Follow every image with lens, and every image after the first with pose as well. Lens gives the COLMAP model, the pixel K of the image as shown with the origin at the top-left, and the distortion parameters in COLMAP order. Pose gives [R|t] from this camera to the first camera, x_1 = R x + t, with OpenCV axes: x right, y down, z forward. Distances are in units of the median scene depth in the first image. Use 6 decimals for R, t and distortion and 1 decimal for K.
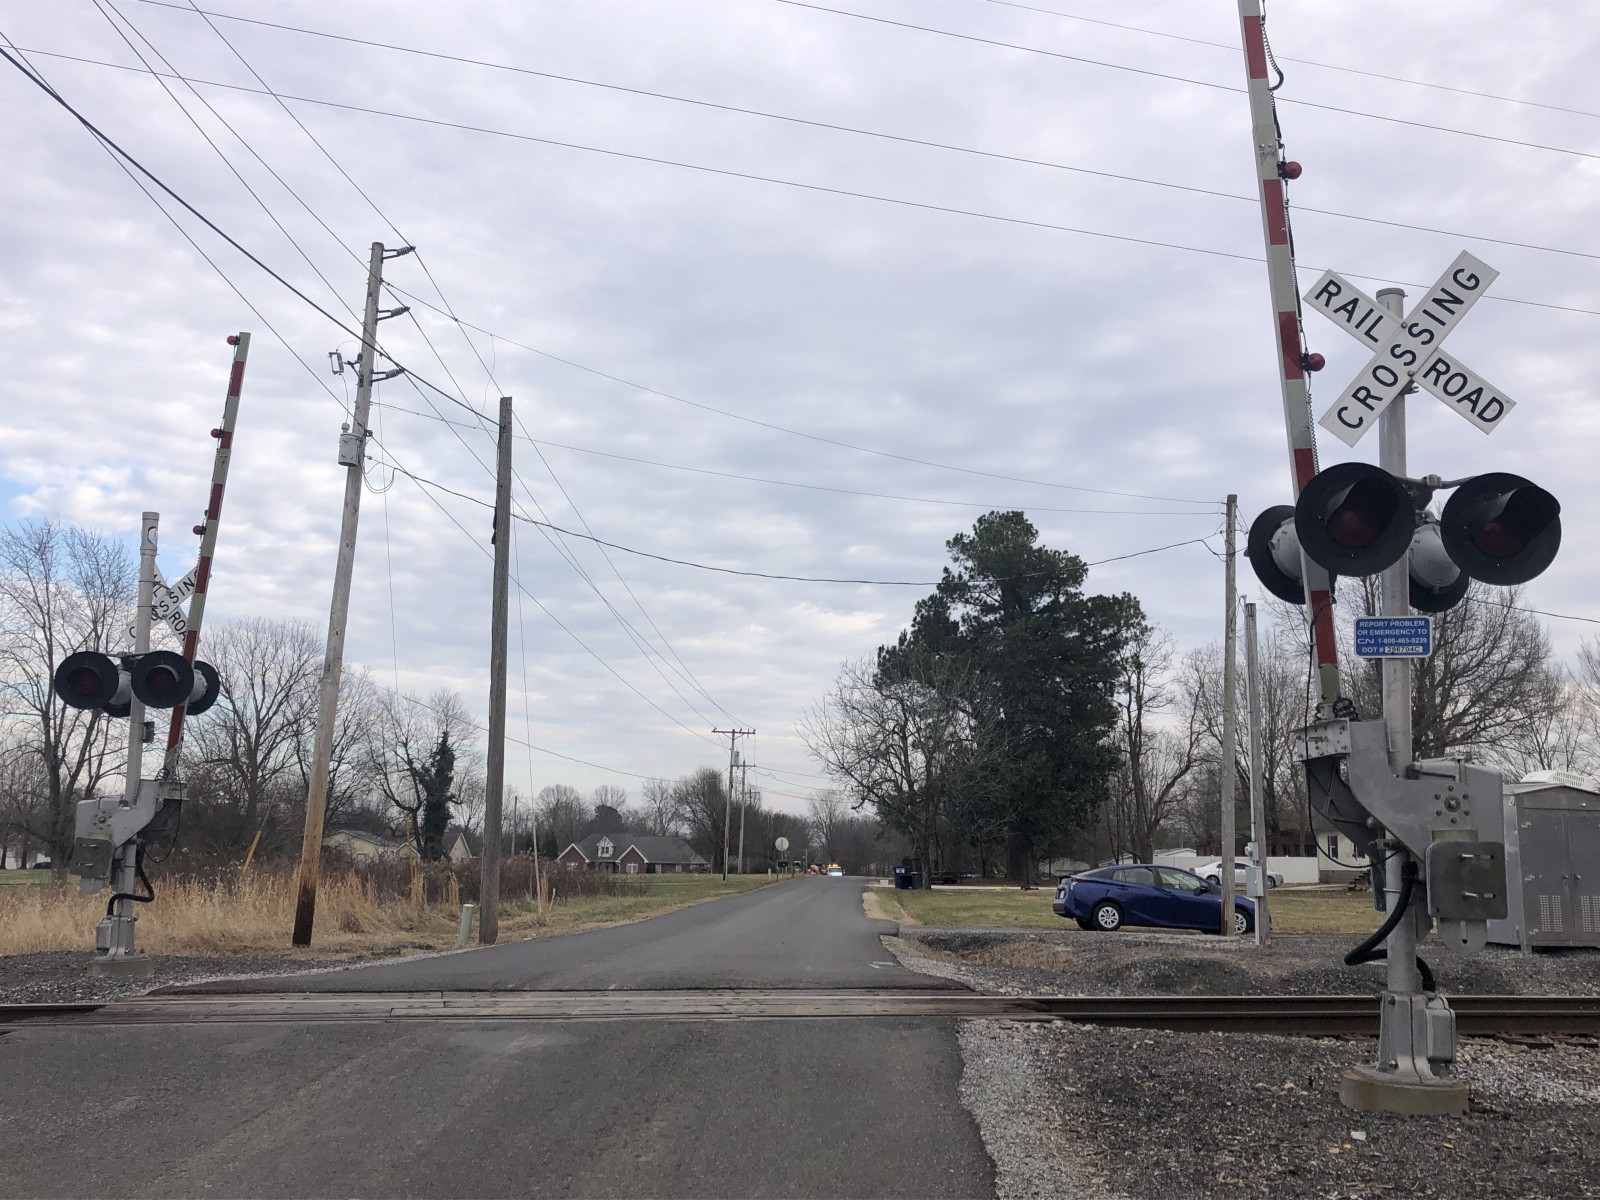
lens RADIAL K [[1512.0, 0, 811.7], [0, 1512.0, 565.2], [0, 0, 1]] dist [0.034962, 0.000000]
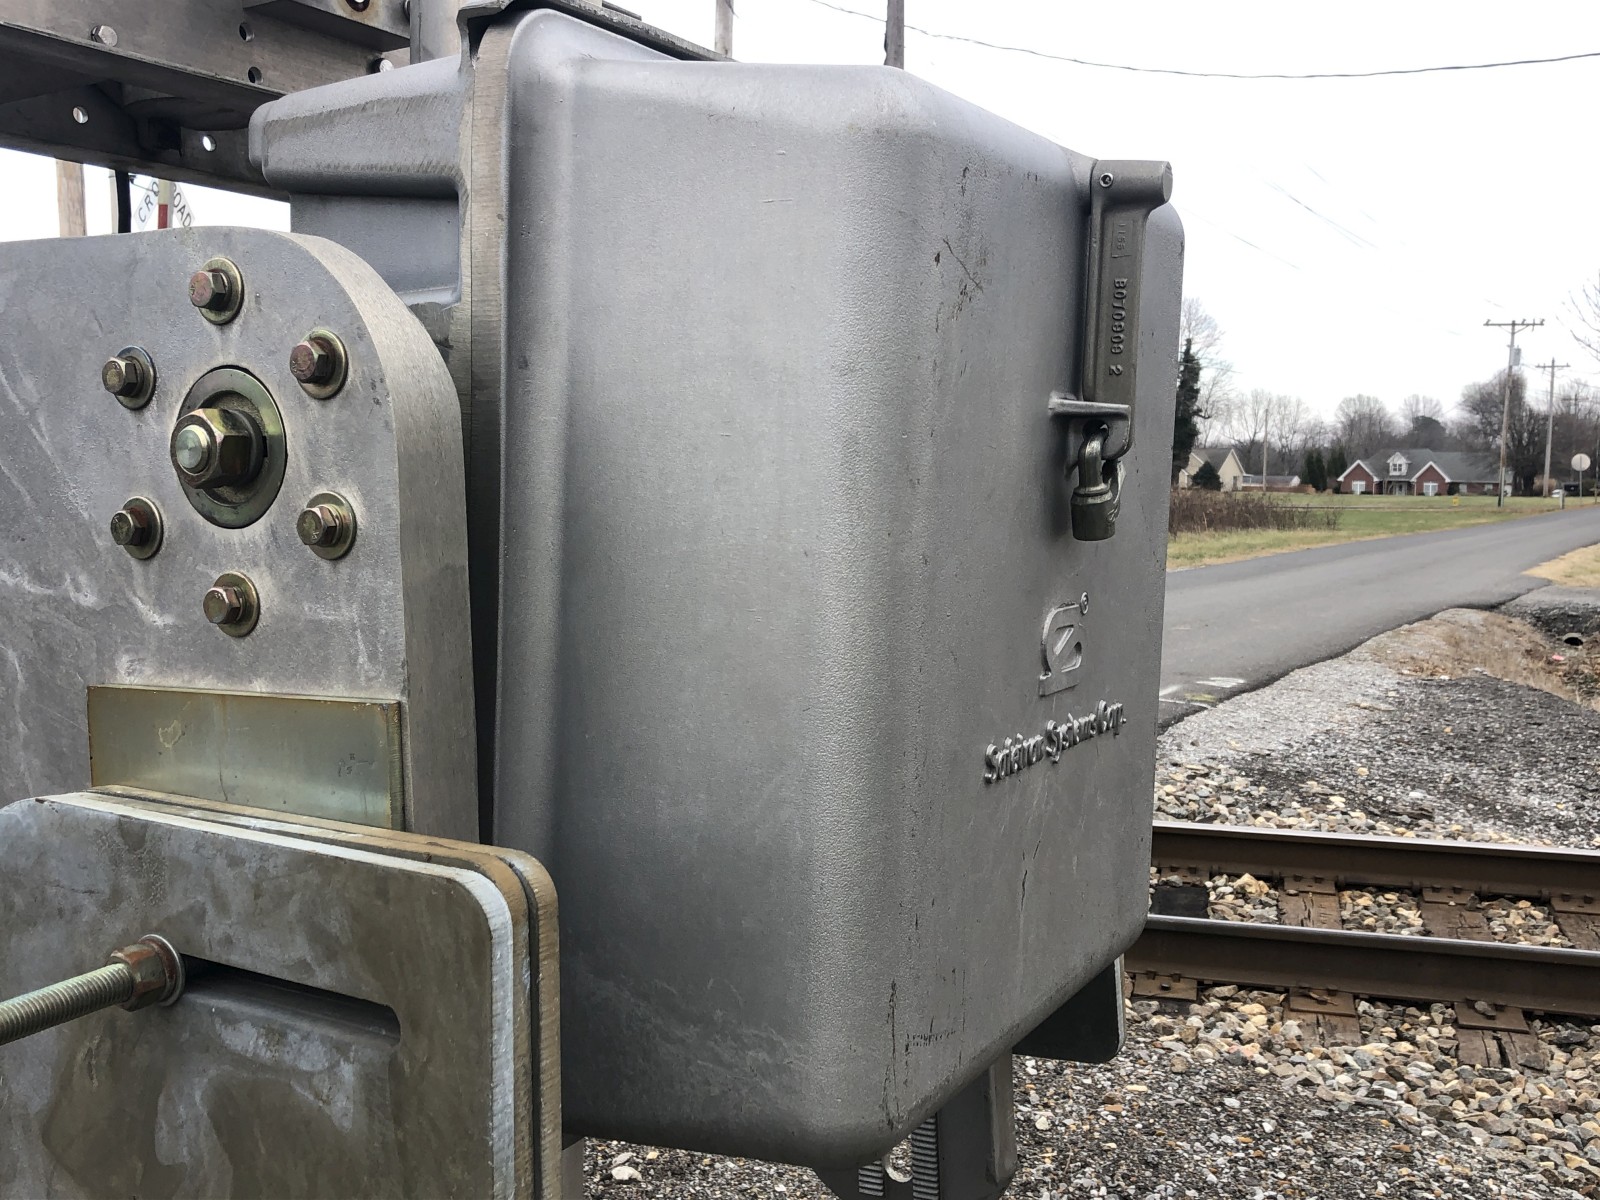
lens RADIAL K [[1601.1, 0, 810.7], [0, 1601.1, 592.8], [0, 0, 1]] dist [0.013422, 0.000000]
pose [[0.871624, 0.035738, -0.488870, 0.241263], [0.093489, 0.966911, 0.237369, 0.068379], [0.481176, -0.252600, 0.839442, 0.439180]]
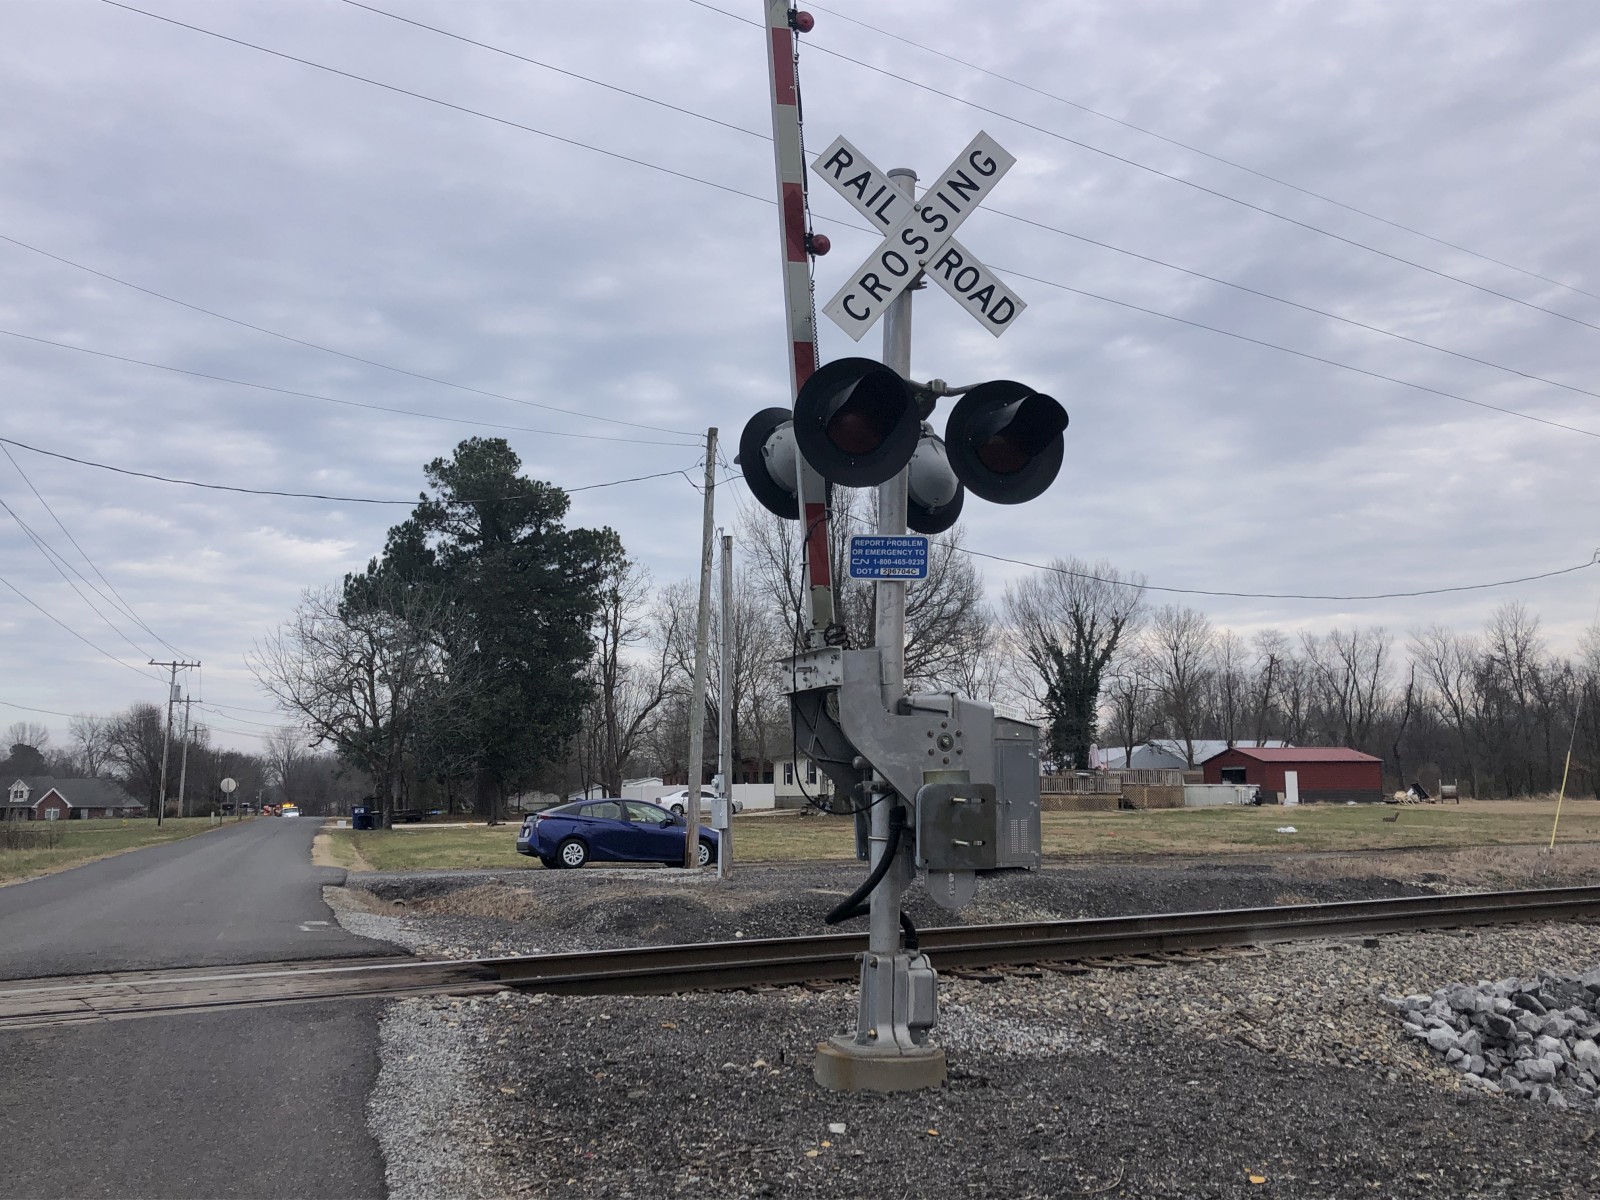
lens RADIAL K [[1512.0, 0, 787.8], [0, 1512.0, 564.2], [0, 0, 1]] dist [0.034962, 0.000000]
pose [[0.947212, 0.027848, 0.319397, 0.020225], [-0.041430, 0.998500, 0.035805, 0.010840], [-0.317920, -0.047147, 0.946944, 0.087483]]
